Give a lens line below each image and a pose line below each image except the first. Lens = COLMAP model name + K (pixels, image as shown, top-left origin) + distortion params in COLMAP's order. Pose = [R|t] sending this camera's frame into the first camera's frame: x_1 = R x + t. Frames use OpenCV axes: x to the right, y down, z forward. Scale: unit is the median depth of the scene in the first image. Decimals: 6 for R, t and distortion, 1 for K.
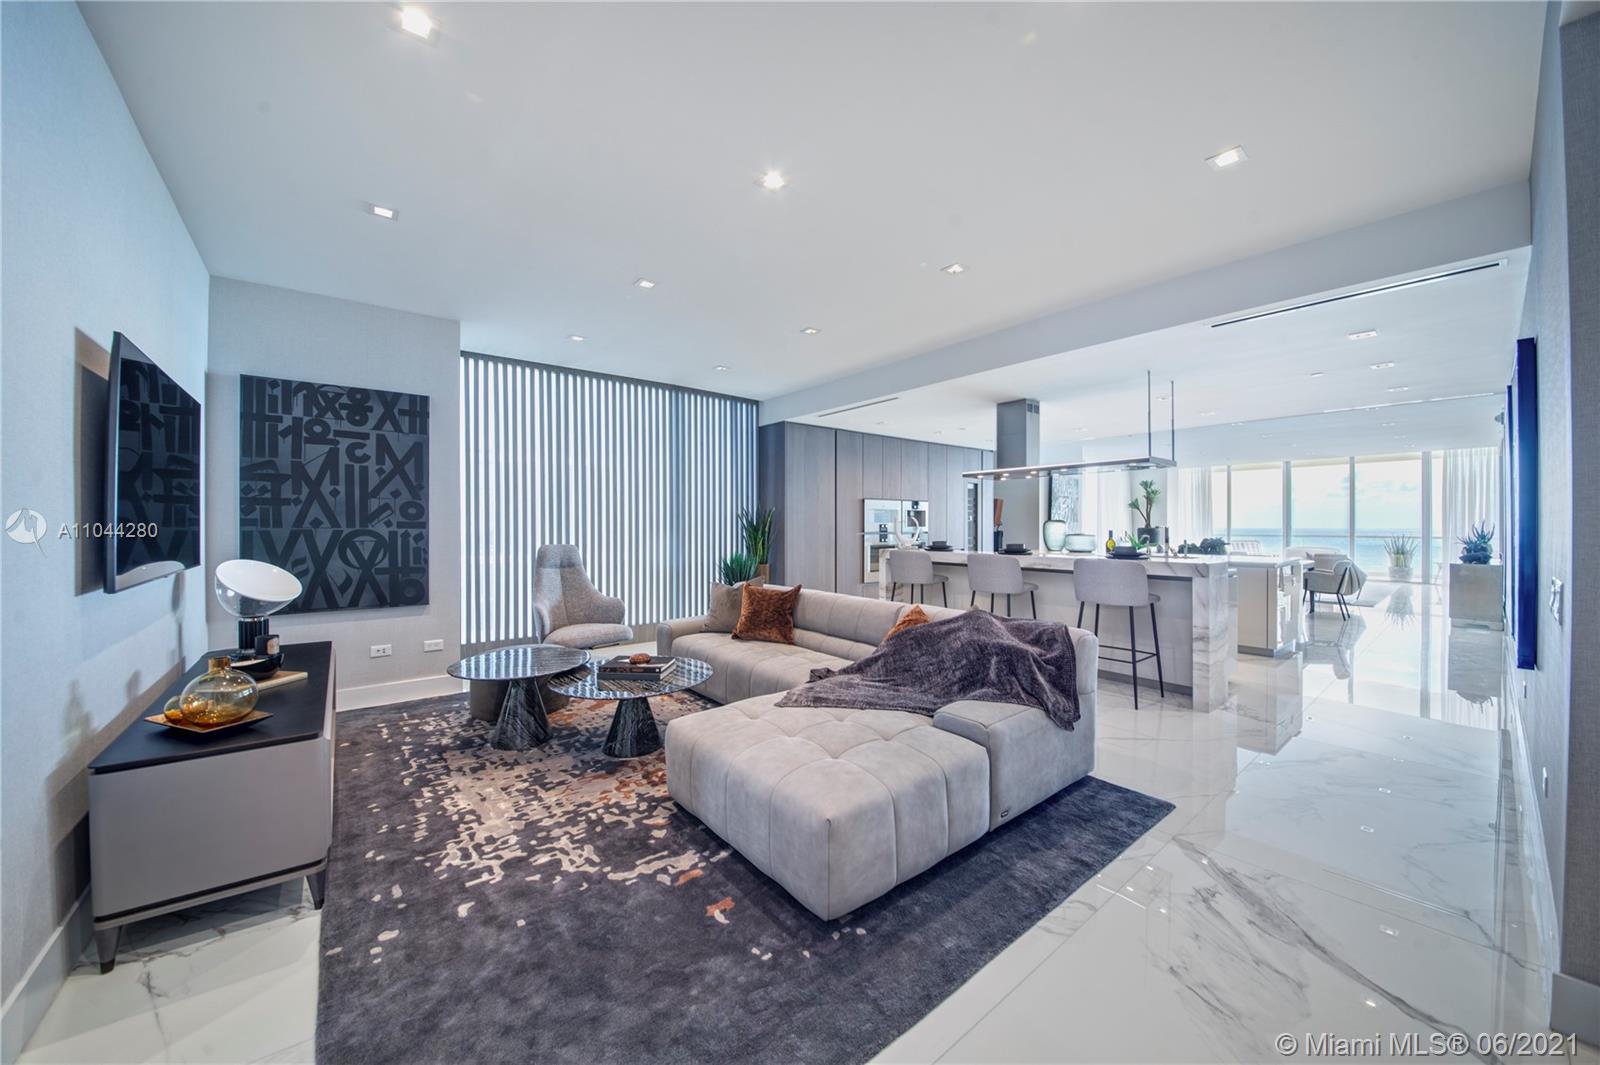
lens RADIAL K [[560.7, 0, 786.4], [0, 560.7, 530.1], [0, 0, 1]] dist [0.005579, -0.000401]
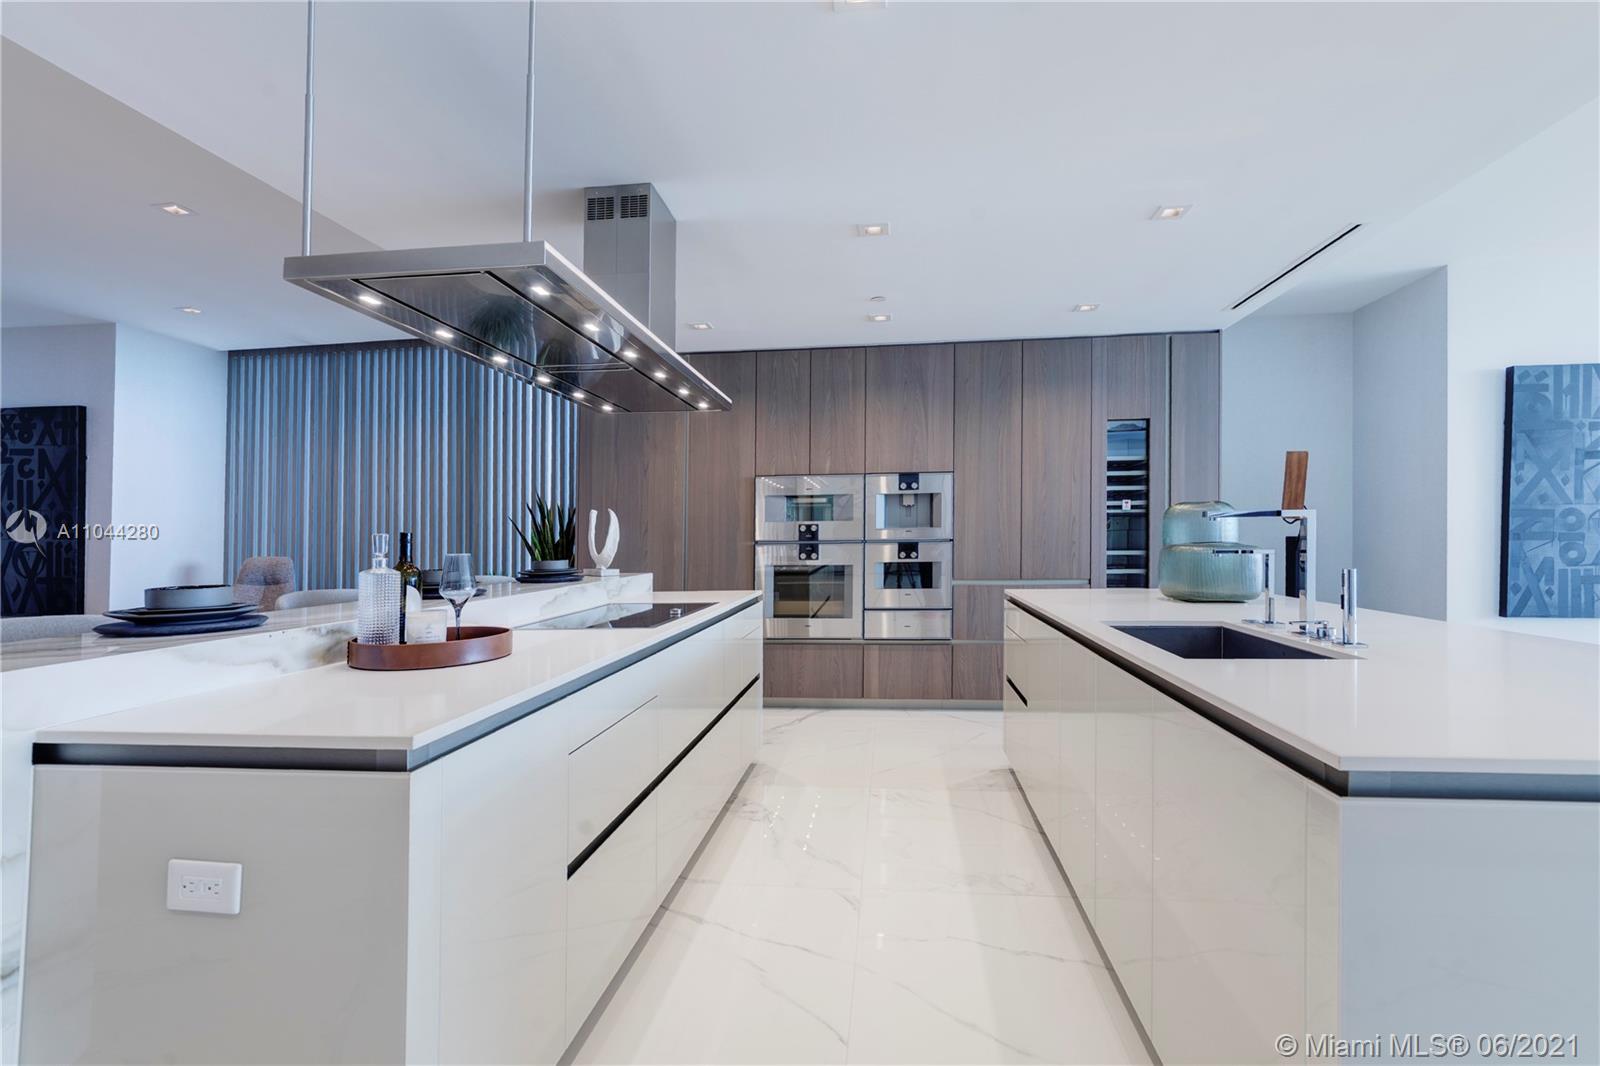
lens RADIAL K [[744.9, 0, 801.0], [0, 744.9, 522.8], [0, 0, 1]] dist [0.003268, 0.000962]
pose [[0.715782, -0.018820, -0.698070, 0.649917], [0.006533, 0.999774, -0.020255, 0.001816], [0.698293, 0.009937, 0.715743, 0.517139]]
